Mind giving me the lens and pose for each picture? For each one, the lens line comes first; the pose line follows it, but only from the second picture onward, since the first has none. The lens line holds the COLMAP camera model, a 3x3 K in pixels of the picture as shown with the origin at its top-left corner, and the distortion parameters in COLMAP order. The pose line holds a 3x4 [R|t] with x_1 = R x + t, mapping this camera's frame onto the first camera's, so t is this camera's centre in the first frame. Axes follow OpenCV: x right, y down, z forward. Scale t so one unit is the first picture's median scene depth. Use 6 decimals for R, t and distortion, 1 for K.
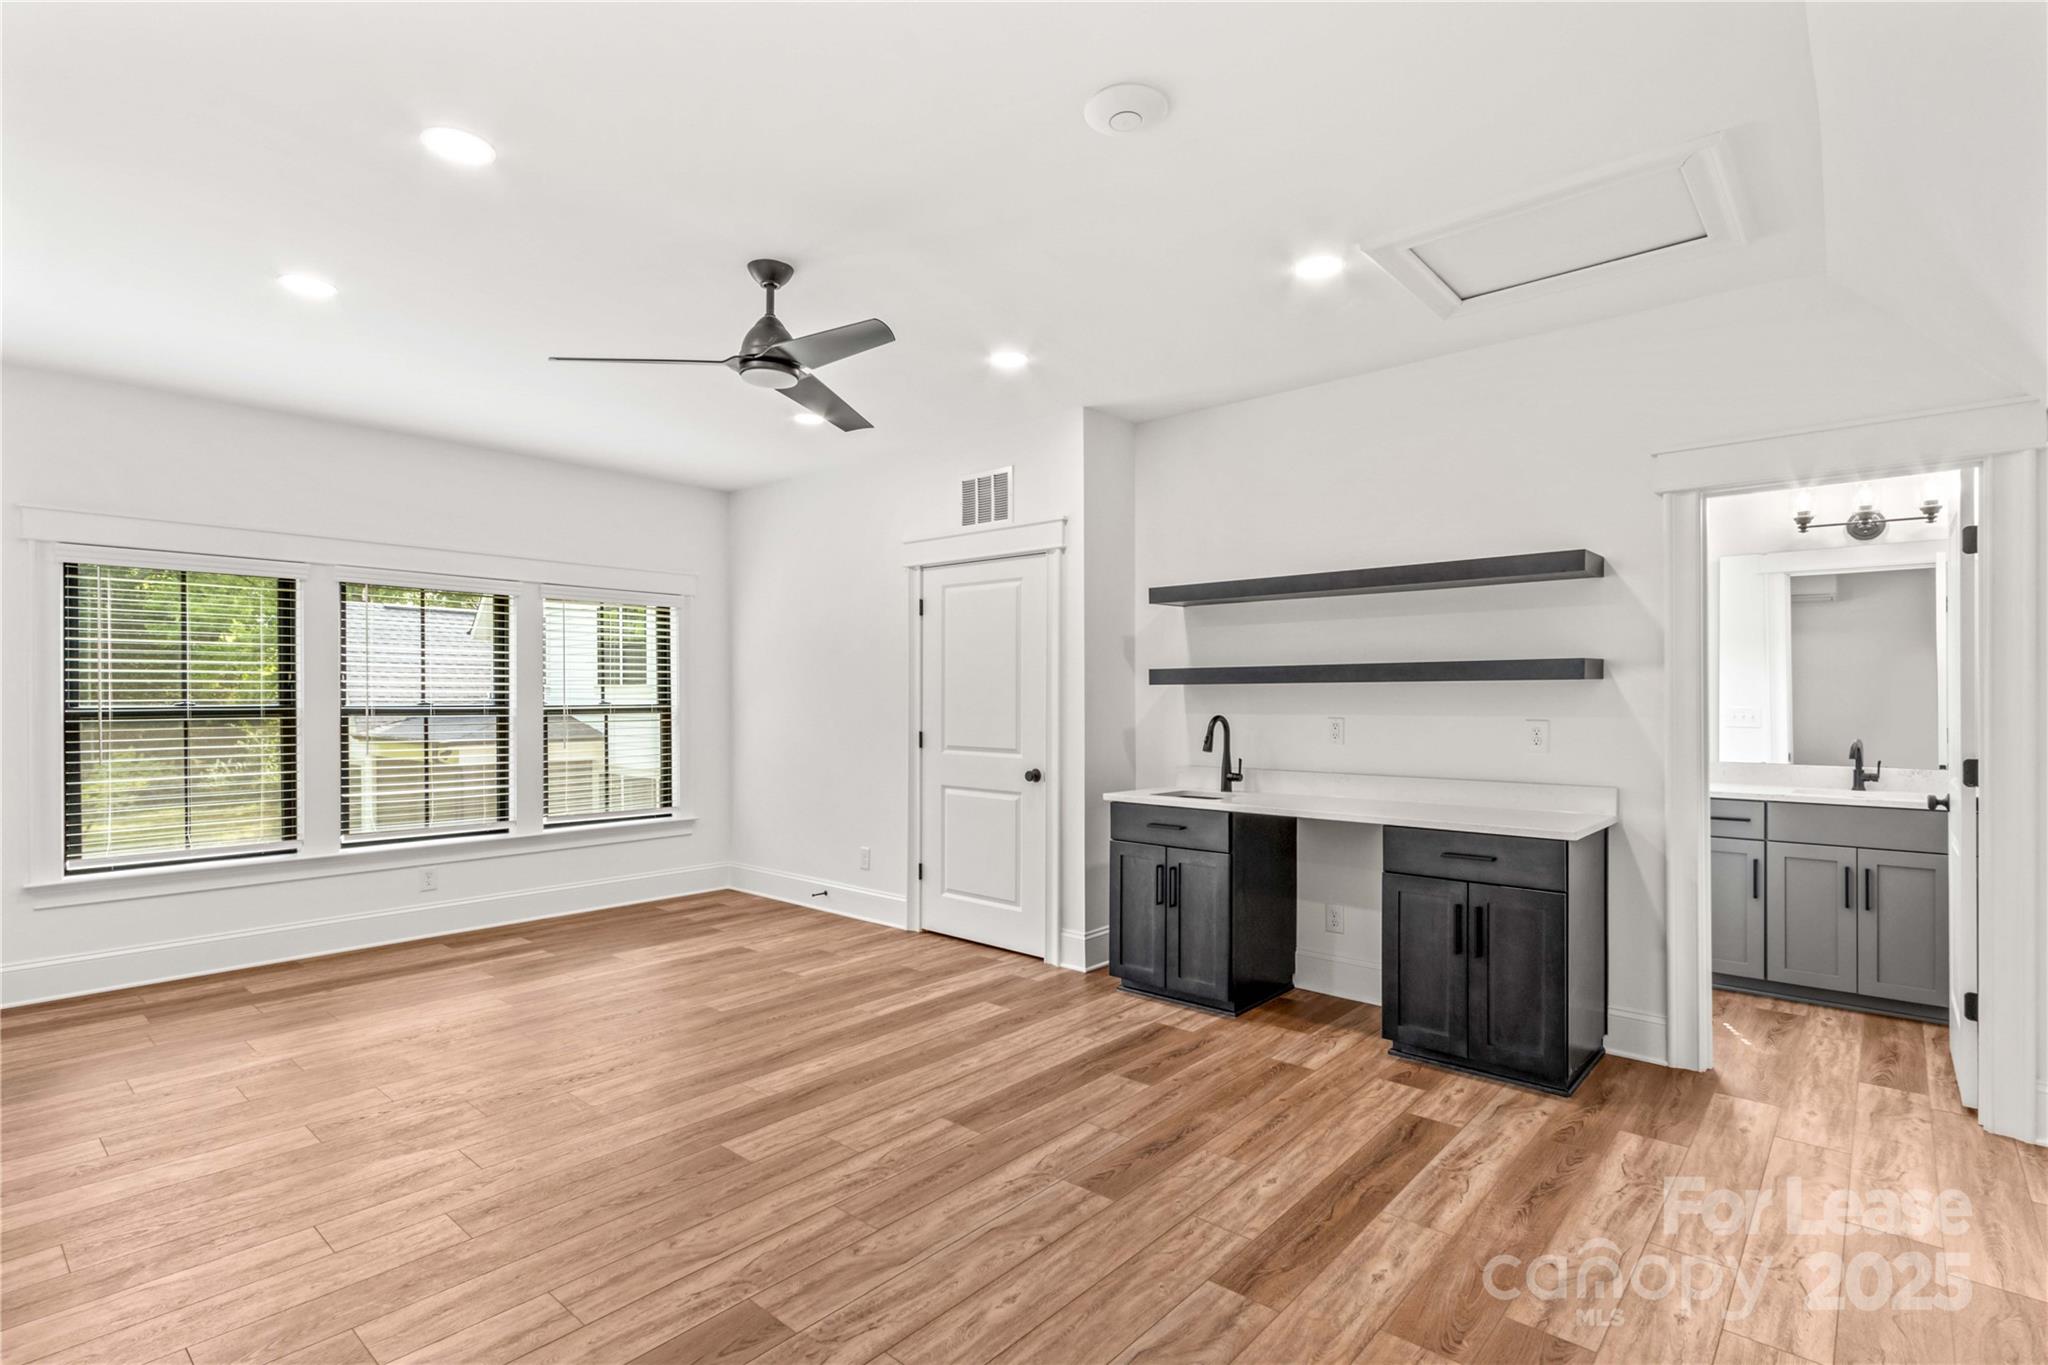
lens RADIAL K [[955.9, 0, 1015.0], [0, 955.9, 700.3], [0, 0, 1]] dist [0.002191, 0.000528]
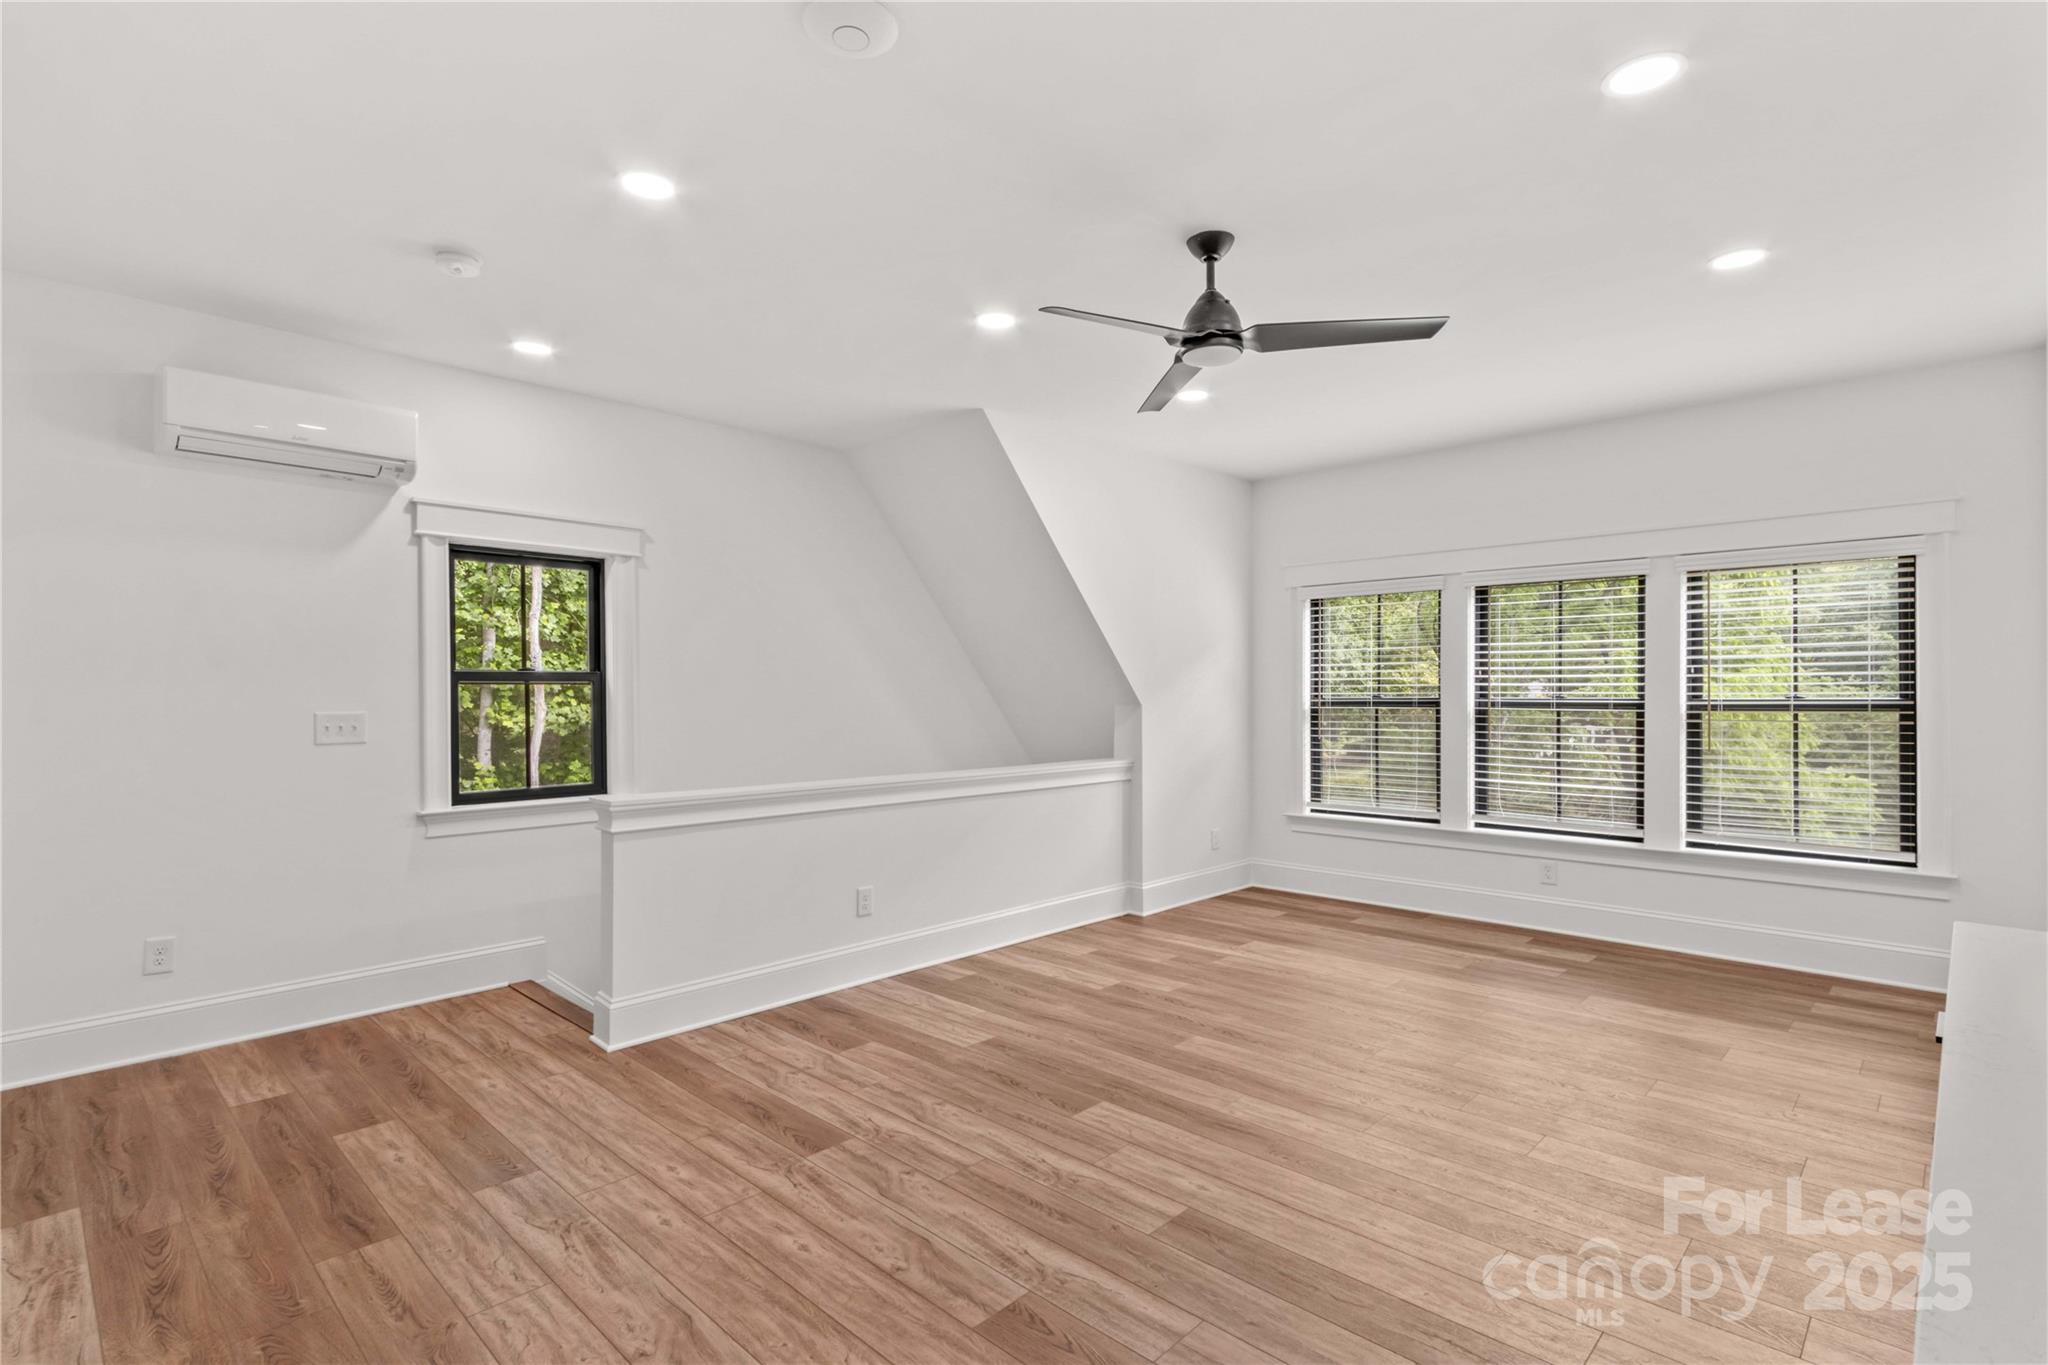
lens RADIAL K [[955.9, 0, 1015.0], [0, 955.9, 700.3], [0, 0, 1]] dist [0.002191, 0.000528]
pose [[-0.019865, 0.008284, -0.999768, 0.697938], [-0.001266, 0.999965, 0.008311, -0.000701], [0.999802, 0.001431, -0.019854, 0.825070]]
